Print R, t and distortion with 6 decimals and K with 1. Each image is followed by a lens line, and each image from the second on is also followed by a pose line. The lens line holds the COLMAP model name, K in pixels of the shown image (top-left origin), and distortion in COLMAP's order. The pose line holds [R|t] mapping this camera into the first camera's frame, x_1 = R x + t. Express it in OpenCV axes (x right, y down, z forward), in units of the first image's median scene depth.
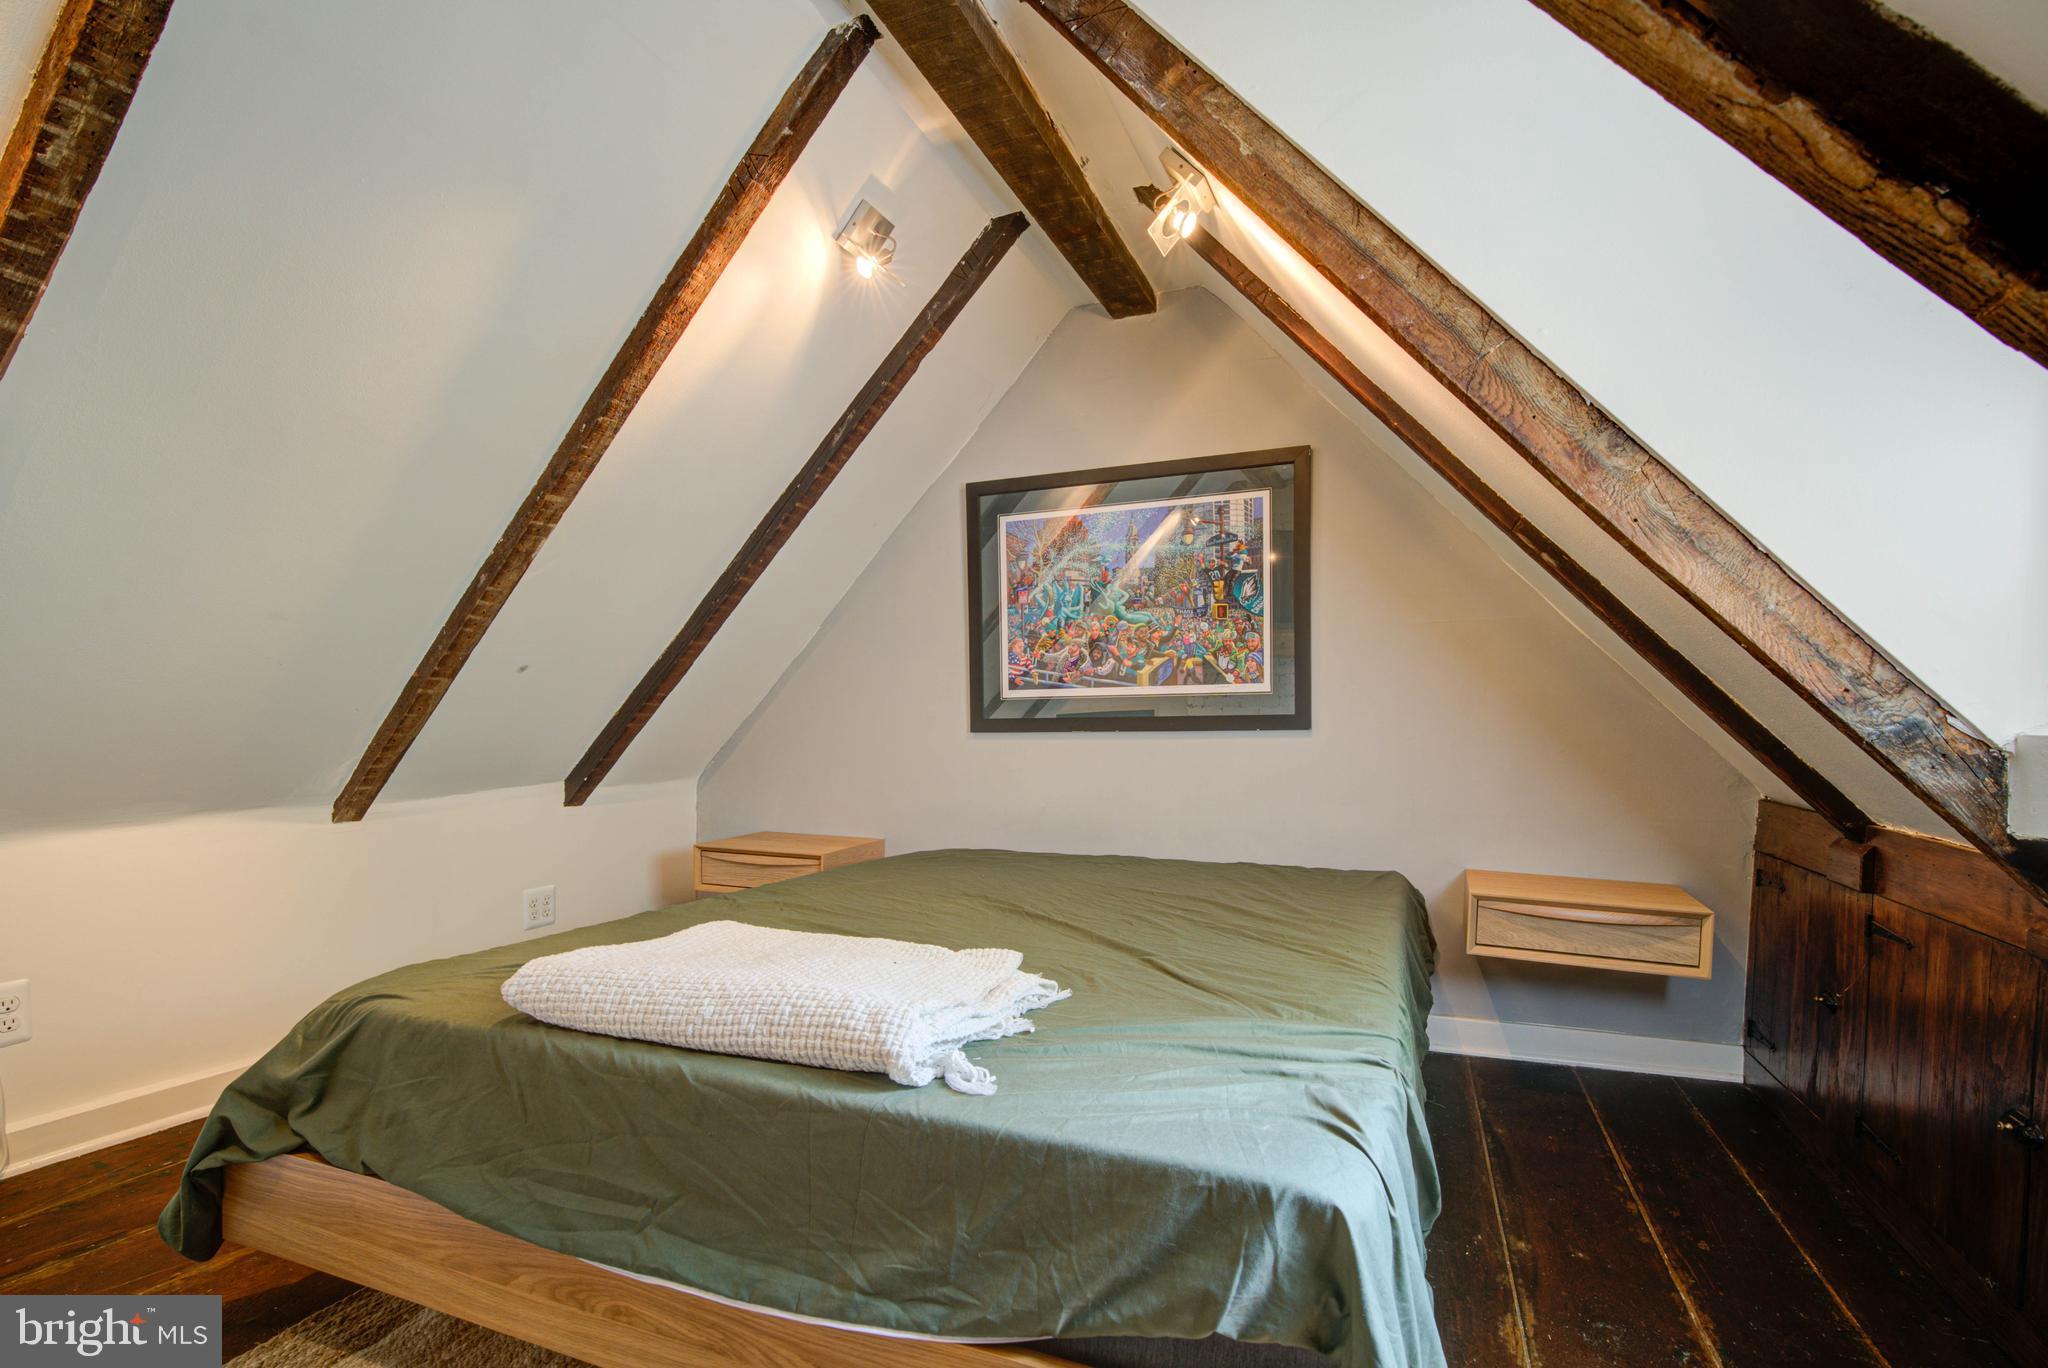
lens RADIAL K [[949.8, 0, 1016.8], [0, 949.8, 699.6], [0, 0, 1]] dist [0.002154, 0.001420]
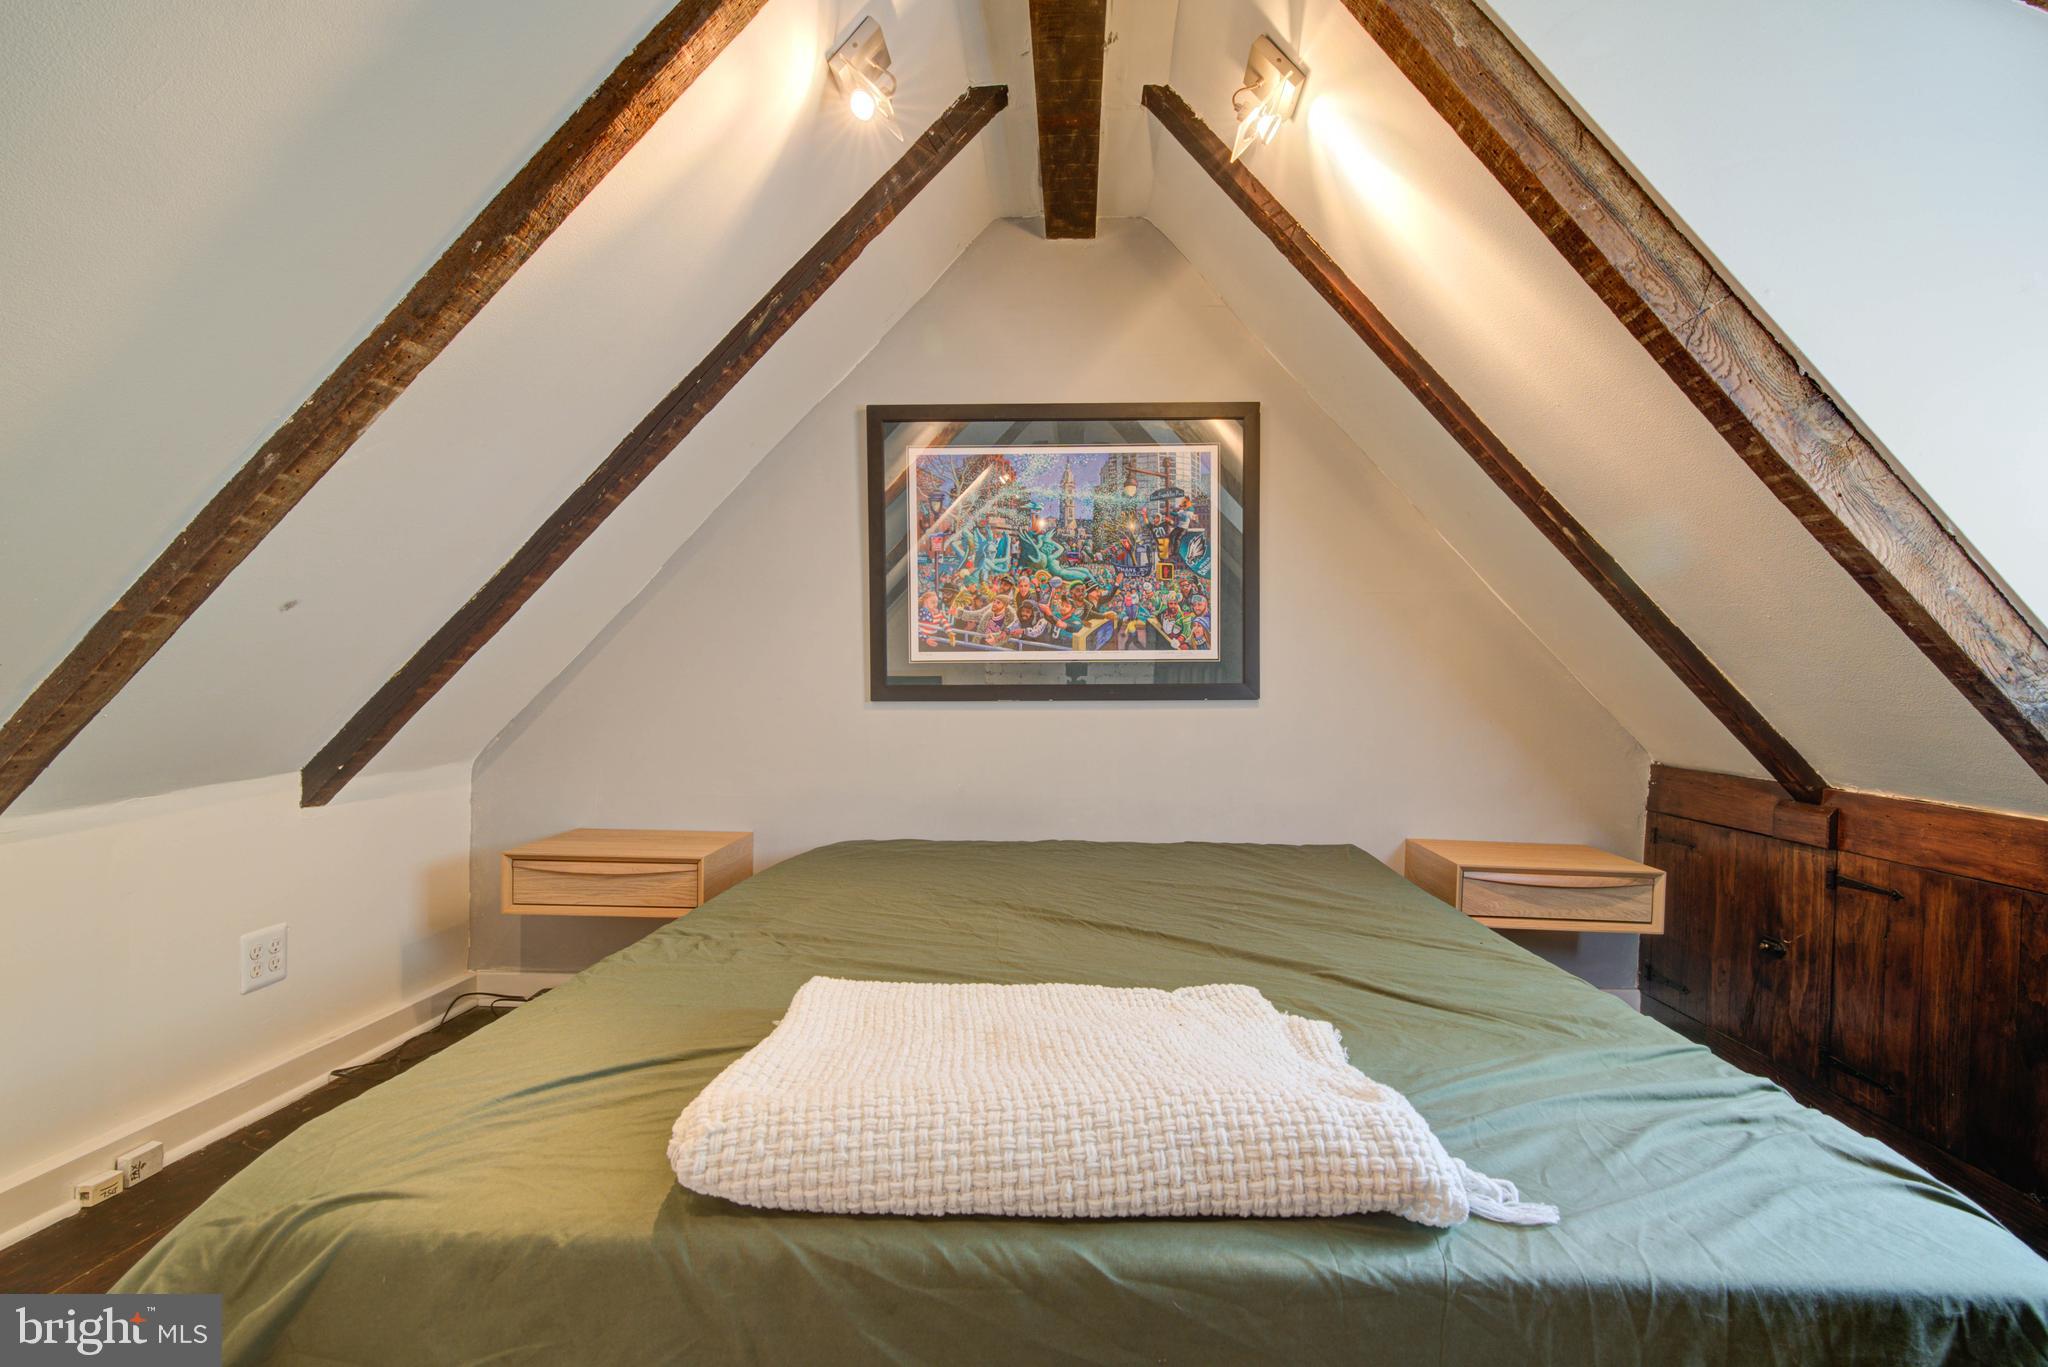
lens RADIAL K [[960.6, 0, 1026.0], [0, 960.6, 666.5], [0, 0, 1]] dist [0.002501, 0.000619]
pose [[0.936462, 0.014606, 0.350465, -0.248719], [-0.015517, 0.999880, -0.000209, 0.002227], [-0.350426, -0.005243, 0.936576, 0.175695]]
